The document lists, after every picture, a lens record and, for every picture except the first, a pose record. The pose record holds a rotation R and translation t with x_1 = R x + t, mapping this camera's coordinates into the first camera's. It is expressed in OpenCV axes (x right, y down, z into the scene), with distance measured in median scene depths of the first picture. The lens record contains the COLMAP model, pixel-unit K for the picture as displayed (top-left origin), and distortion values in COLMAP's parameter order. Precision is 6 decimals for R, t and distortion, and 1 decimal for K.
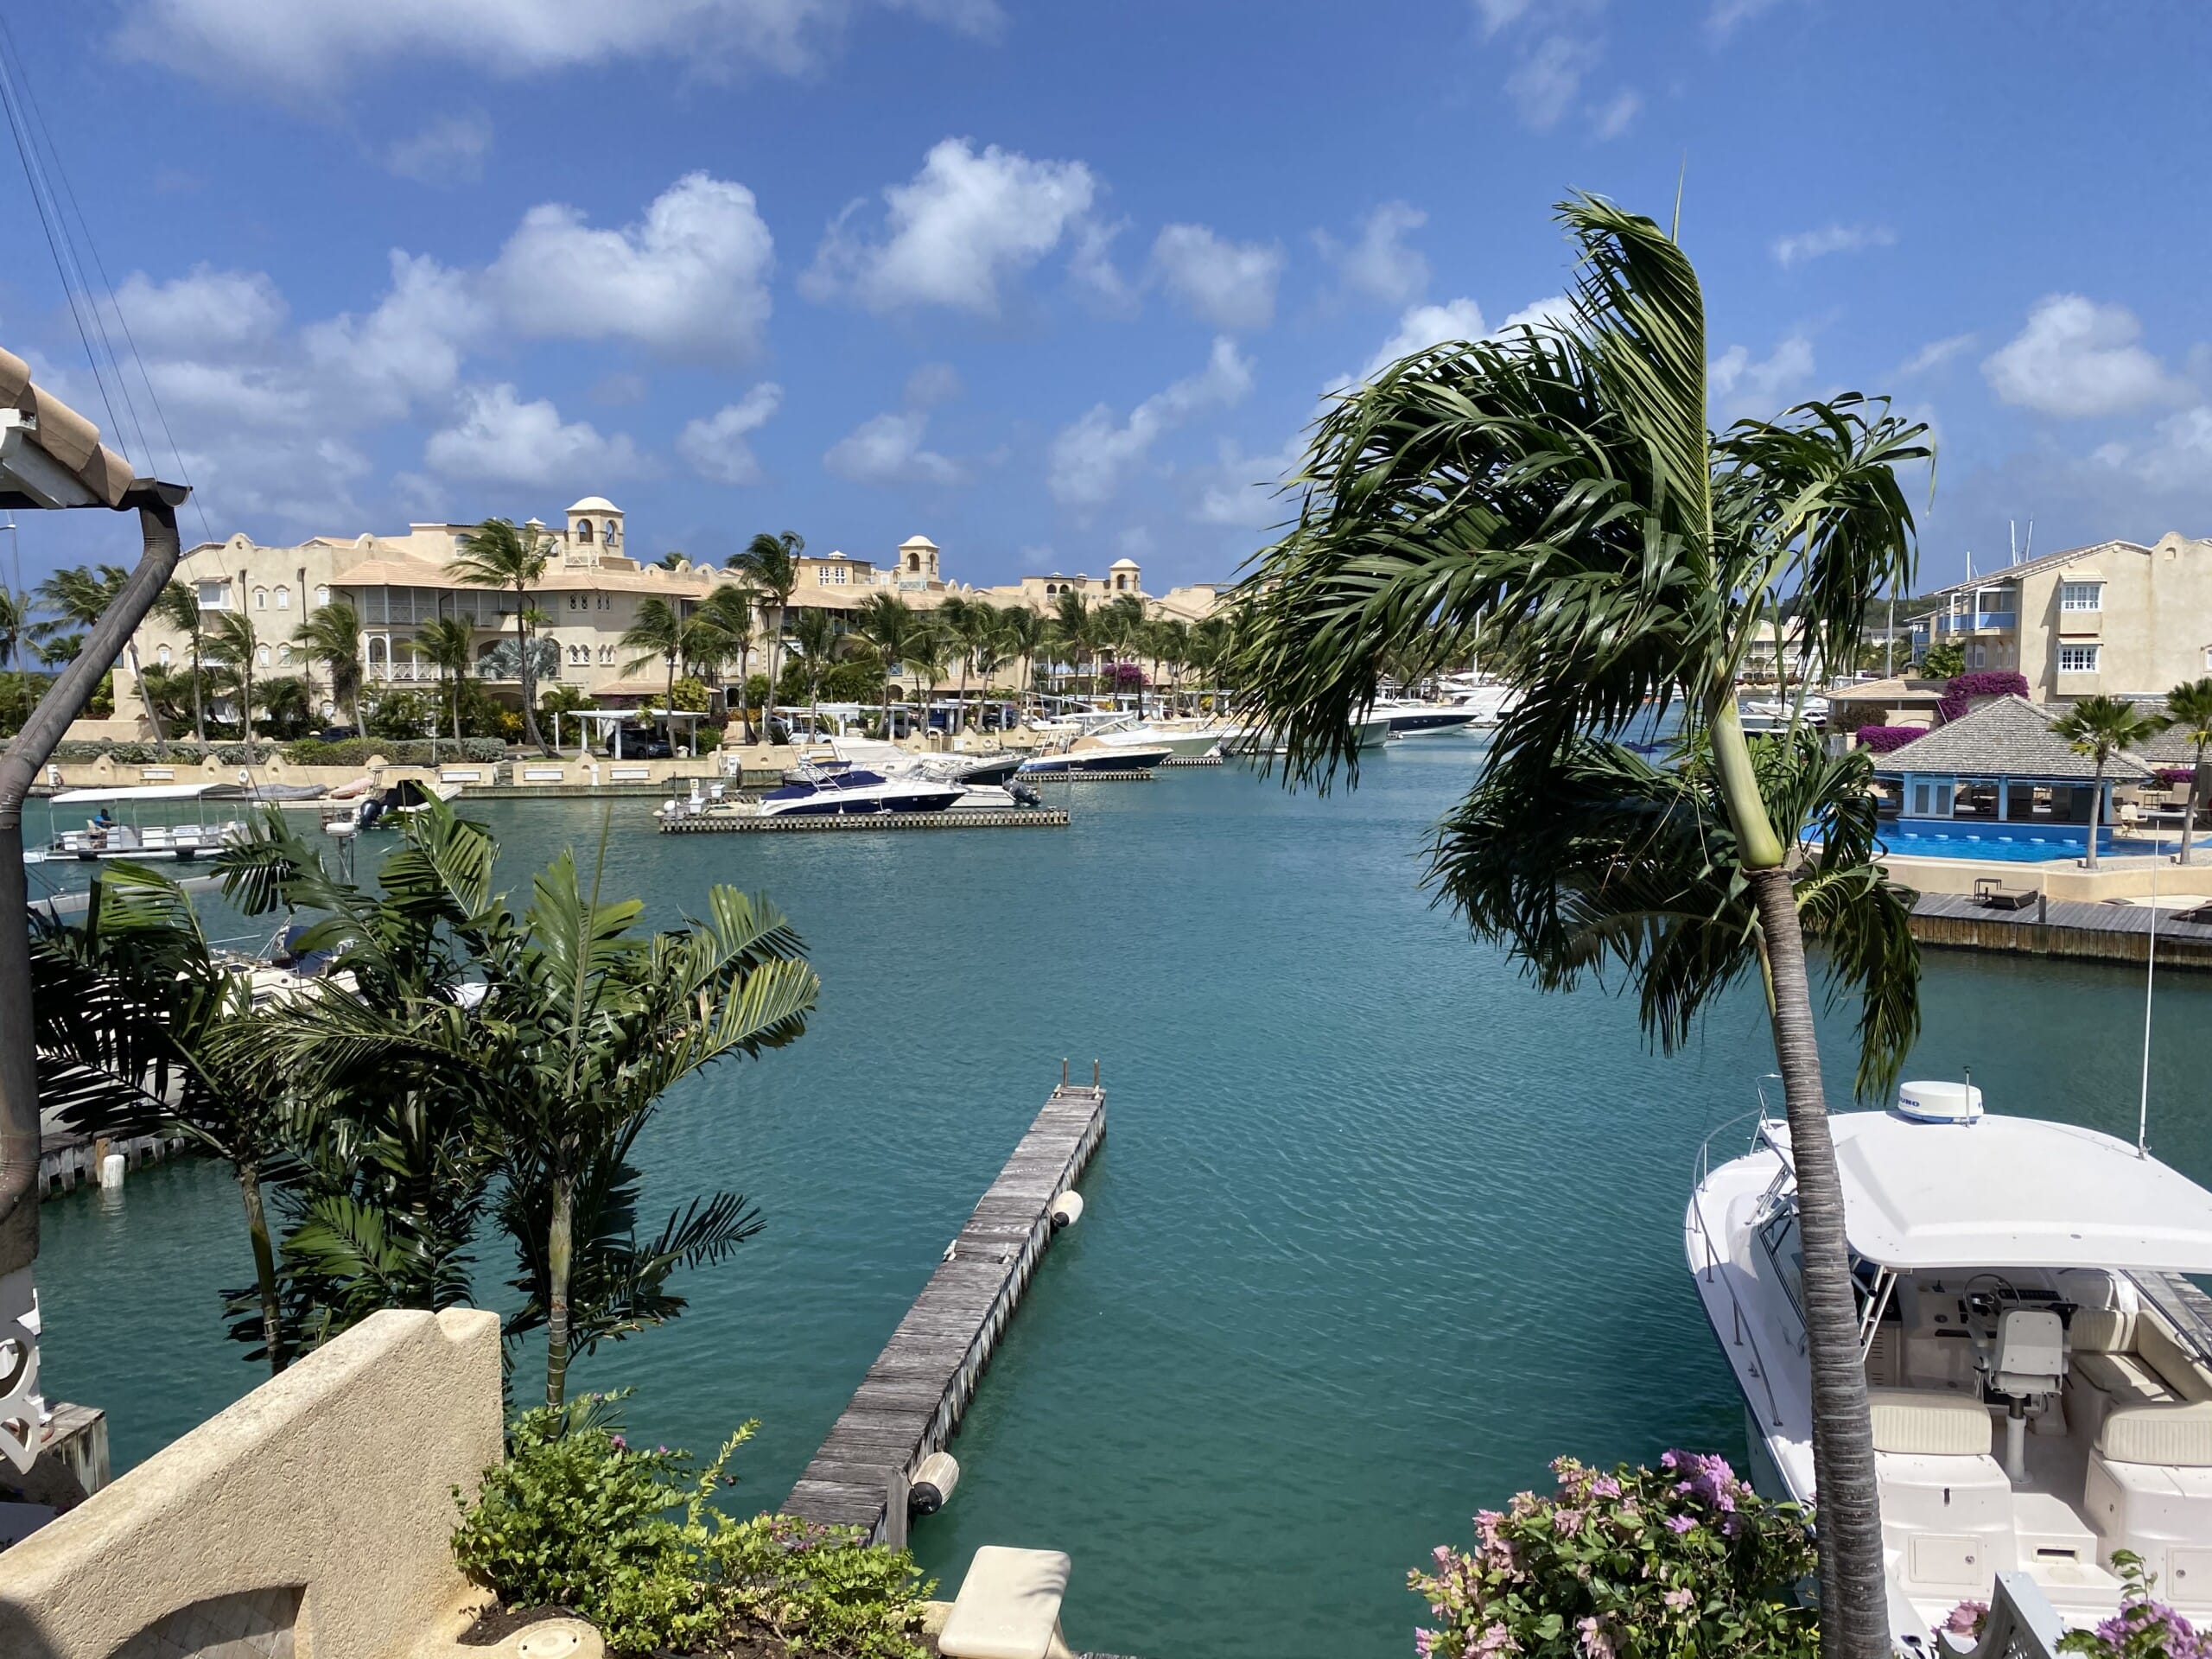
lens RADIAL K [[1709.6, 0, 1112.4], [0, 1709.6, 794.0], [0, 0, 1]] dist [0.026348, -0.056760]
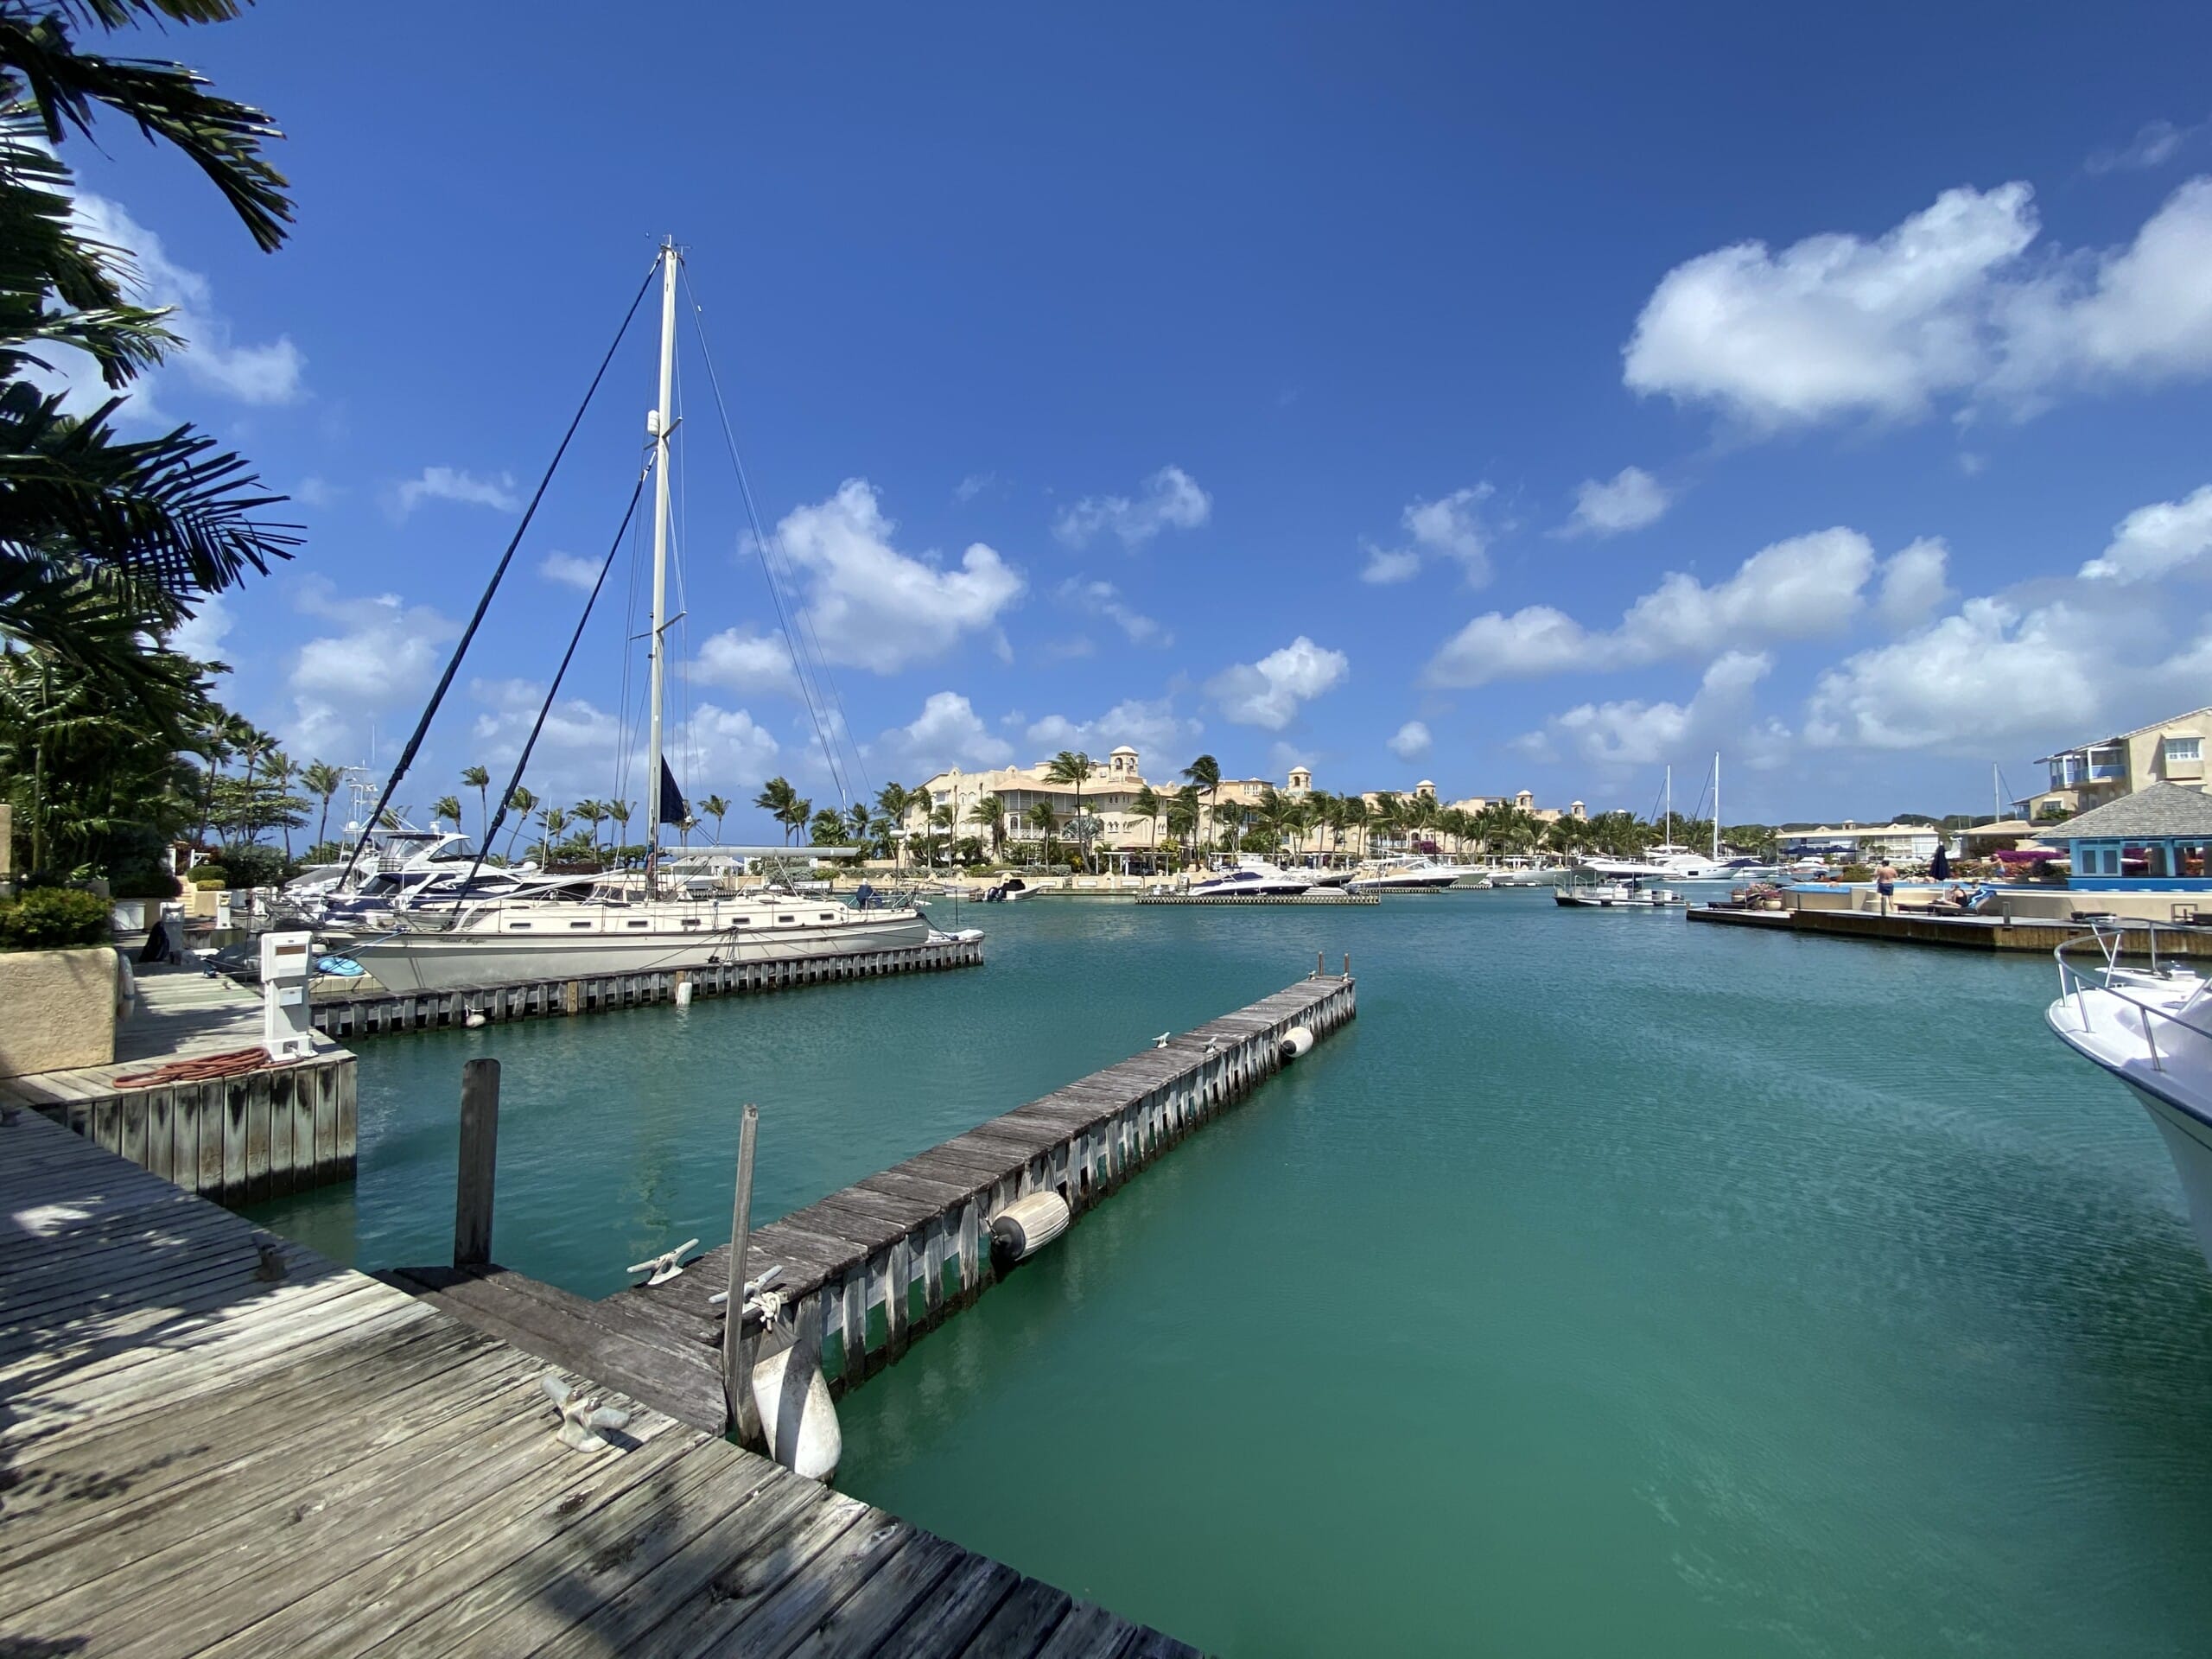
lens RADIAL K [[869.8, 0, 1106.0], [0, 869.8, 829.5], [0, 0, 1]] dist [0.018526, -0.020969]
pose [[0.936942, -0.022908, -0.348733, 0.016449], [-0.024799, 0.990976, -0.131723, 0.051607], [0.348604, 0.132065, 0.927919, 0.114868]]
